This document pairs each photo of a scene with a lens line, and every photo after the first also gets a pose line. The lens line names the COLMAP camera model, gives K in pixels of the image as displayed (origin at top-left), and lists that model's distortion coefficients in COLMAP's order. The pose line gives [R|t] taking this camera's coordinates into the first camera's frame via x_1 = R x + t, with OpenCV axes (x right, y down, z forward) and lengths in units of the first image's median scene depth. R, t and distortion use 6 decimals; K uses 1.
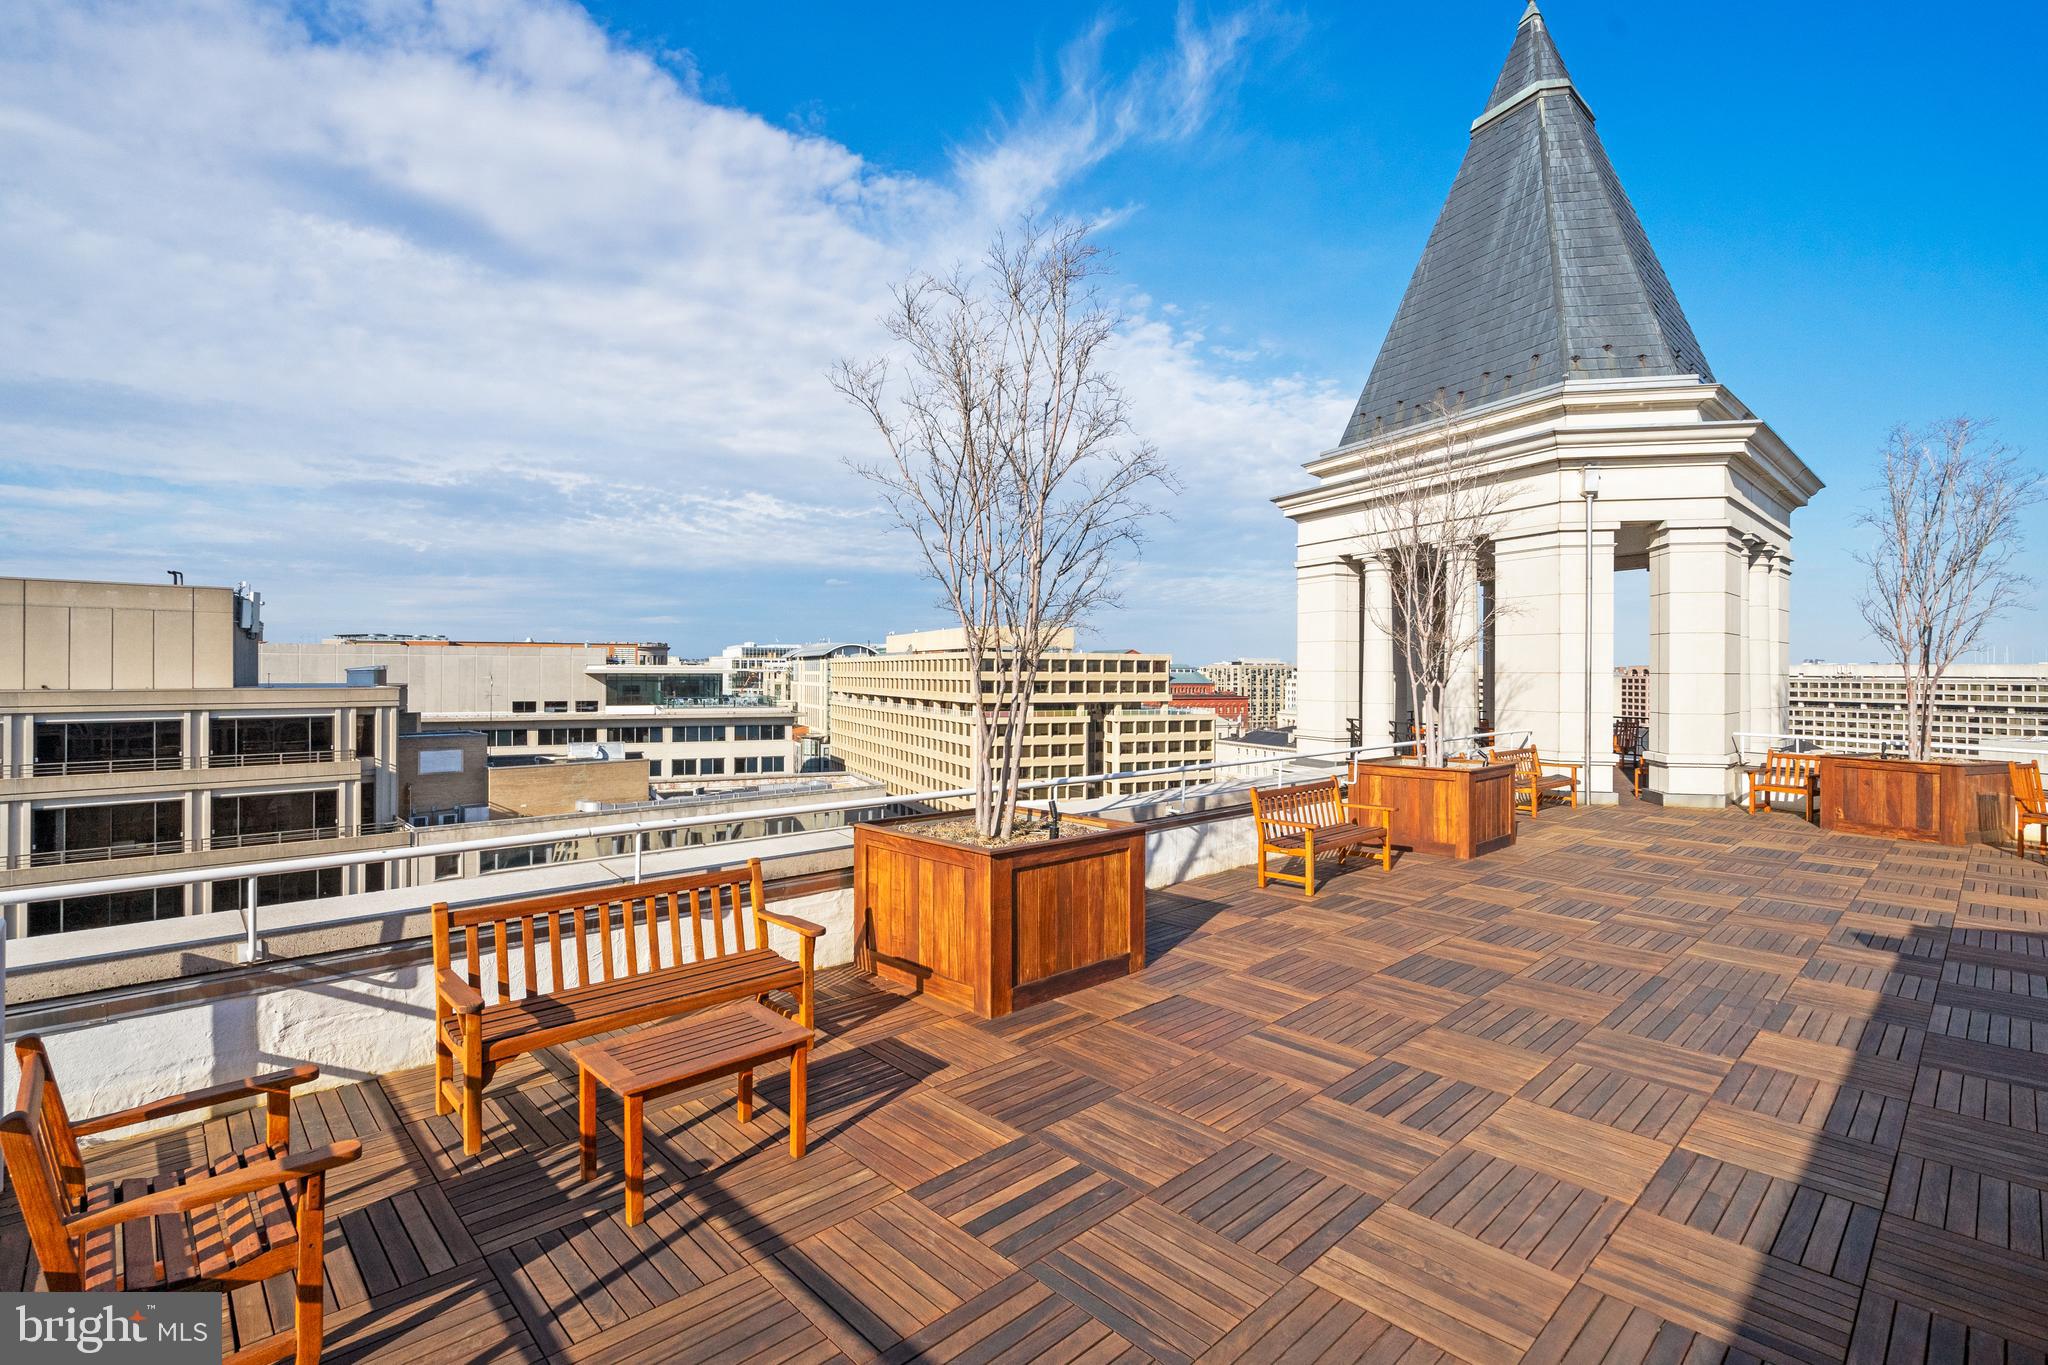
lens RADIAL K [[931.6, 0, 1017.7], [0, 931.6, 676.7], [0, 0, 1]] dist [0.000440, 0.000737]
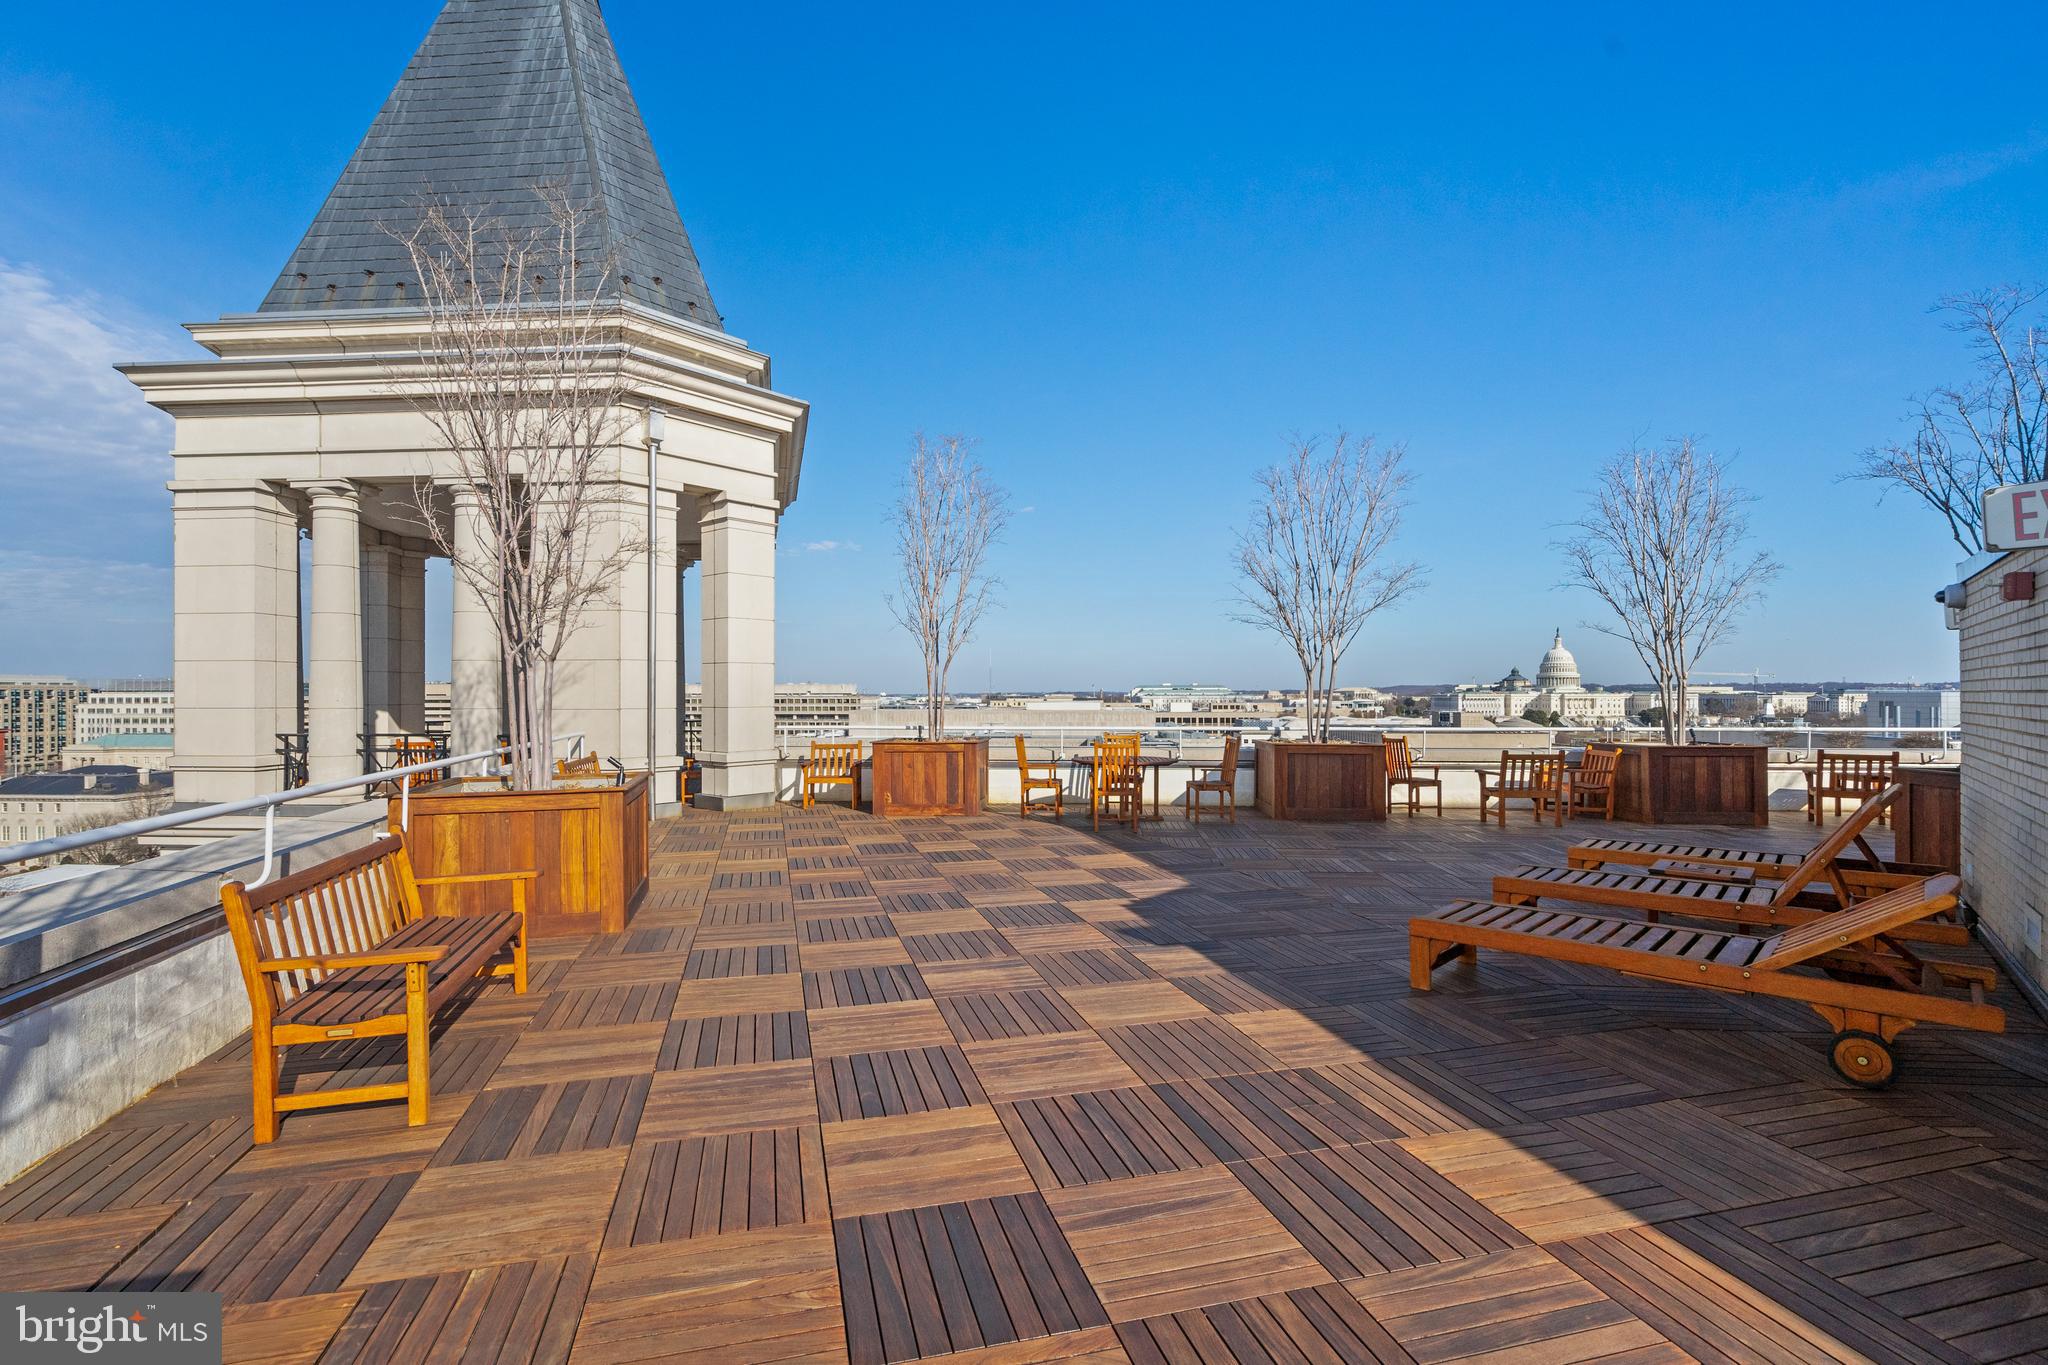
lens RADIAL K [[931.6, 0, 1008.6], [0, 931.6, 685.7], [0, 0, 1]] dist [0.000440, 0.000737]
pose [[0.484179, 0.001663, 0.874967, 0.045769], [0.008825, 0.999938, -0.006784, 0.027000], [-0.874924, 0.011007, 0.484135, 0.328228]]
